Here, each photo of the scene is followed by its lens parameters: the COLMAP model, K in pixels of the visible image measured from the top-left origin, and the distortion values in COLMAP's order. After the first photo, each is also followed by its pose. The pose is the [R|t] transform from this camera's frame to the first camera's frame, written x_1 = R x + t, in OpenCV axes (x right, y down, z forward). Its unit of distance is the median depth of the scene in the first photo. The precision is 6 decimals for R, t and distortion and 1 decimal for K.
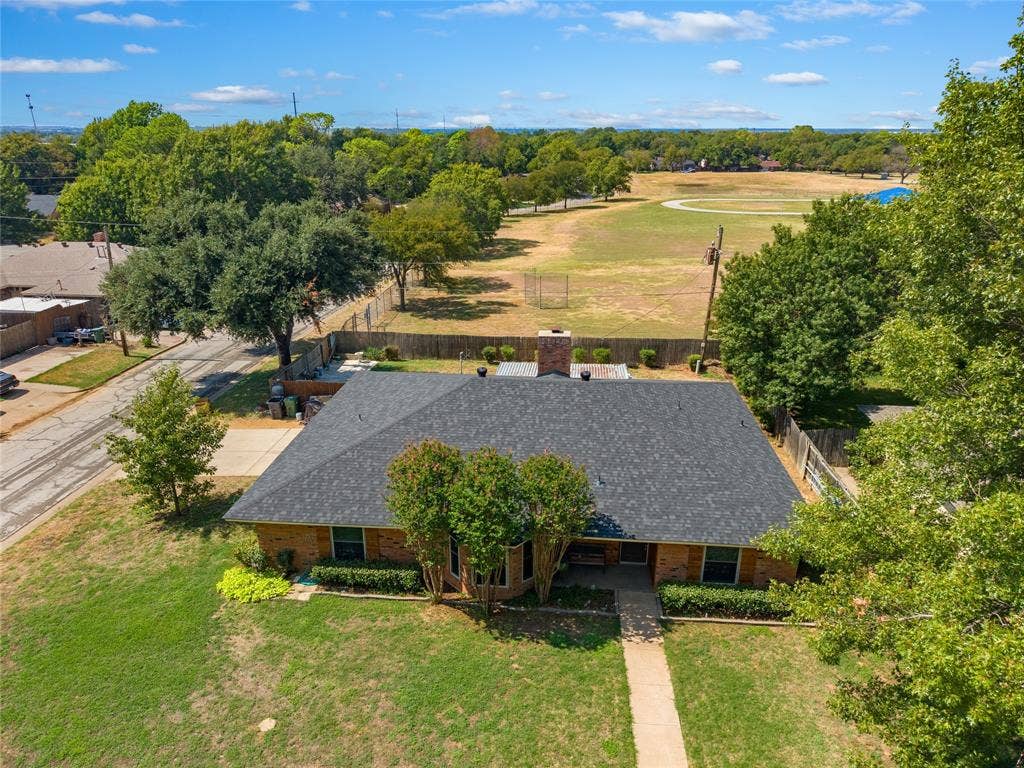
lens RADIAL K [[672.2, 0, 512.0], [0, 672.2, 384.0], [0, 0, 1]] dist [-0.003685, -0.003326]
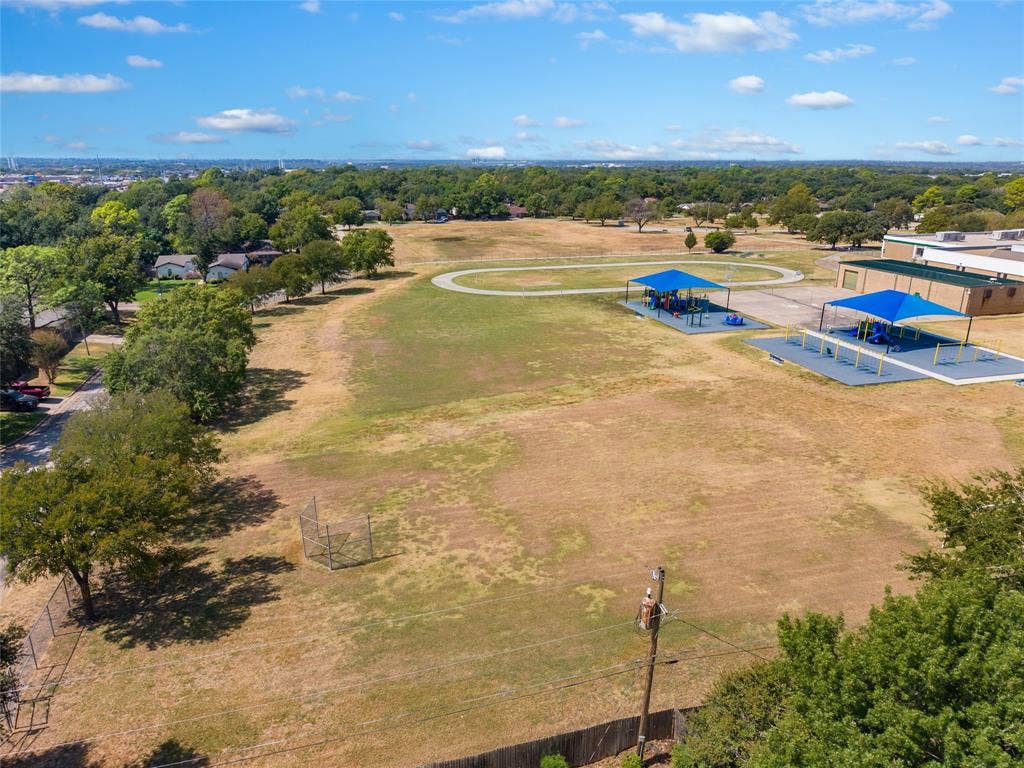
lens RADIAL K [[676.1, 0, 512.0], [0, 676.1, 384.0], [0, 0, 1]] dist [0.007105, -0.005743]
pose [[0.935166, -0.097434, 0.340546, -0.000274], [0.112524, 0.993340, -0.024795, -0.245914], [-0.335862, 0.061507, 0.939901, 0.302180]]
